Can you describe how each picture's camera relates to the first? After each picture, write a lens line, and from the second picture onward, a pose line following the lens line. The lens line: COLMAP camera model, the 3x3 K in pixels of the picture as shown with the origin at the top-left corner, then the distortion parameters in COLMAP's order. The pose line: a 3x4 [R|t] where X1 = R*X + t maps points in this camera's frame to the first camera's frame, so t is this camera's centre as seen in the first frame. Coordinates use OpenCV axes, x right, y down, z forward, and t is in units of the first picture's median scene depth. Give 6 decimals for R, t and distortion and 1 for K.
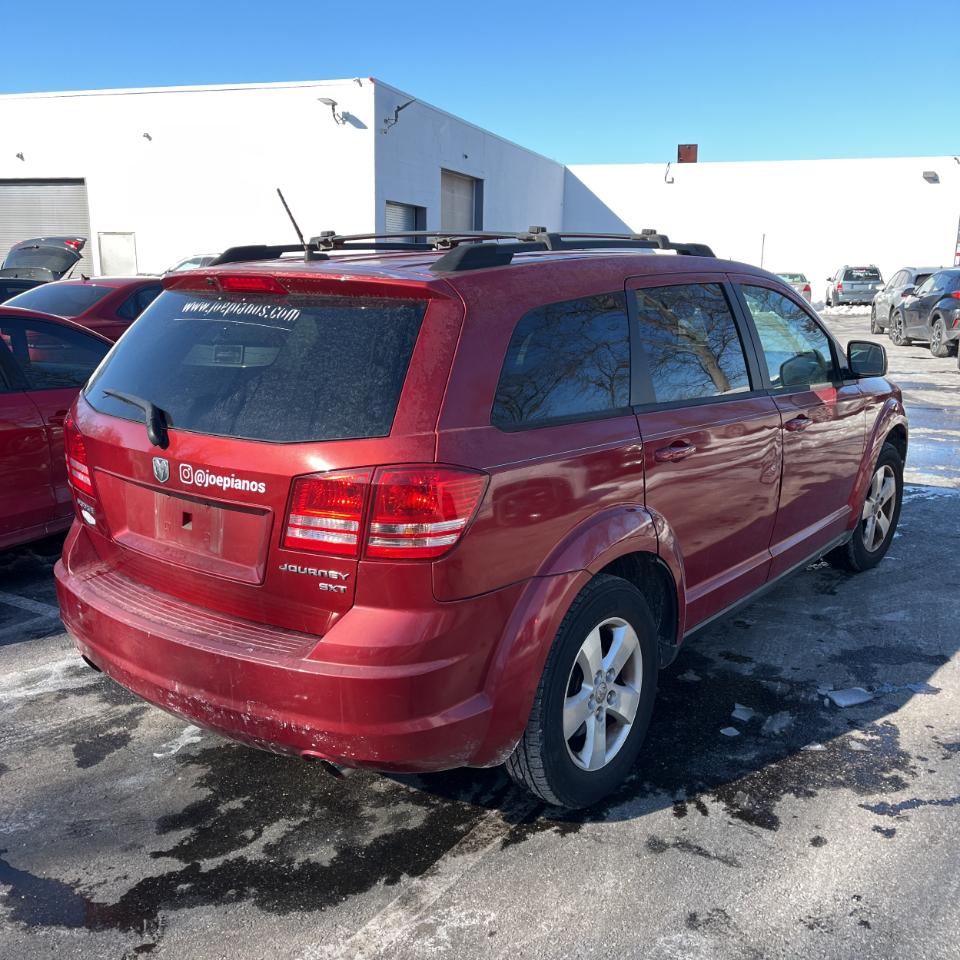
lens RADIAL K [[968.8, 0, 464.7], [0, 968.8, 485.1], [0, 0, 1]] dist [0.028648, -0.011661]
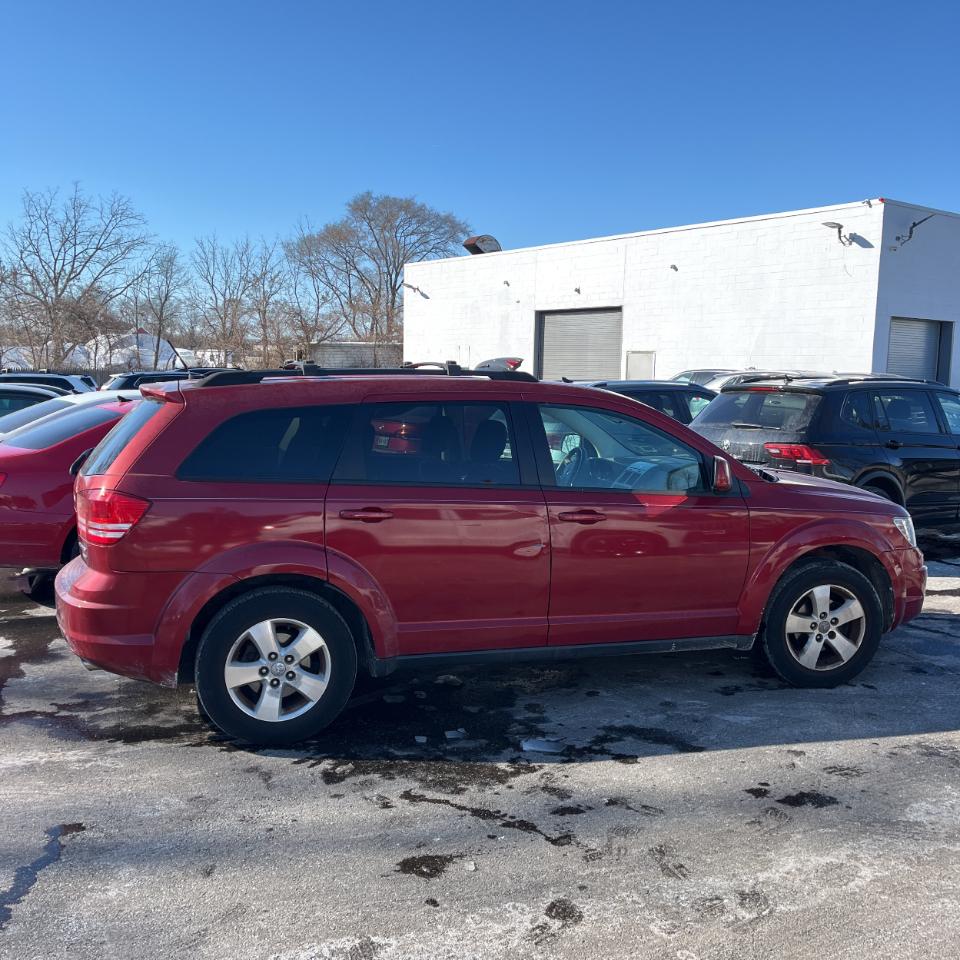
lens RADIAL K [[966.8, 0, 461.2], [0, 966.8, 464.3], [0, 0, 1]] dist [0.028144, -0.009180]
pose [[0.811151, 0.061685, -0.581574, 1.161563], [-0.139204, 0.986206, -0.089552, 0.000337], [0.568028, 0.153598, 0.808549, -0.077140]]
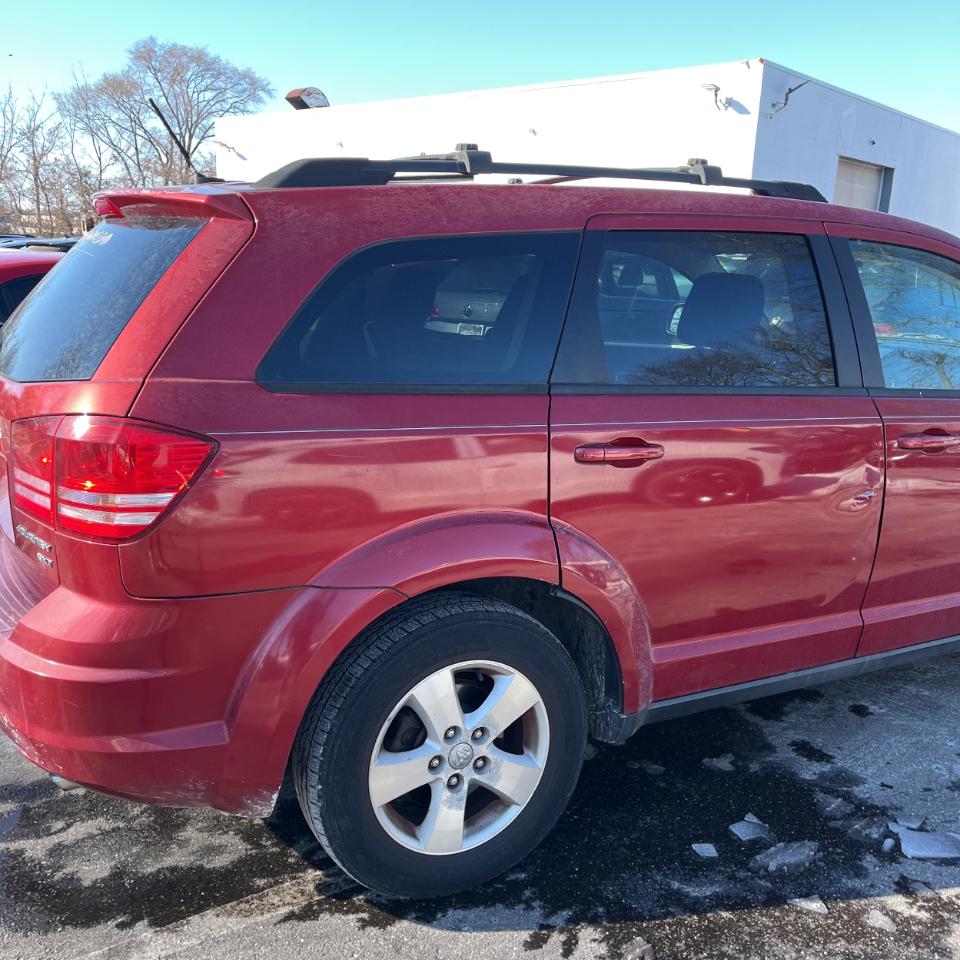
lens RADIAL K [[968.8, 0, 464.7], [0, 968.8, 485.1], [0, 0, 1]] dist [0.028648, -0.011661]
pose [[0.914957, 0.111238, -0.387916, 0.400250], [-0.111415, 0.993528, 0.022113, -0.012998], [0.387866, 0.022987, 0.921429, 0.287376]]
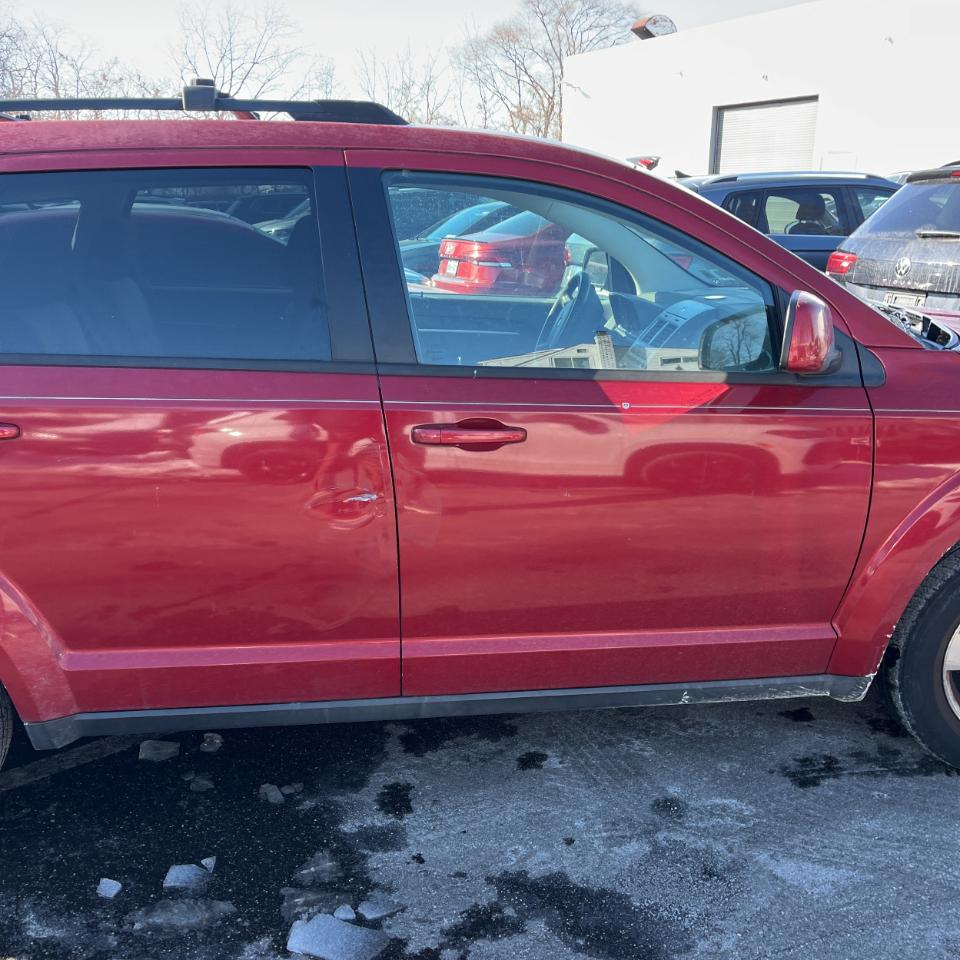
lens RADIAL K [[968.8, 0, 464.7], [0, 968.8, 485.1], [0, 0, 1]] dist [0.028648, -0.011661]
pose [[0.690574, 0.196566, -0.696039, 0.916489], [-0.147361, 0.980413, 0.130671, -0.134199], [0.708091, 0.012331, 0.706014, 0.791034]]
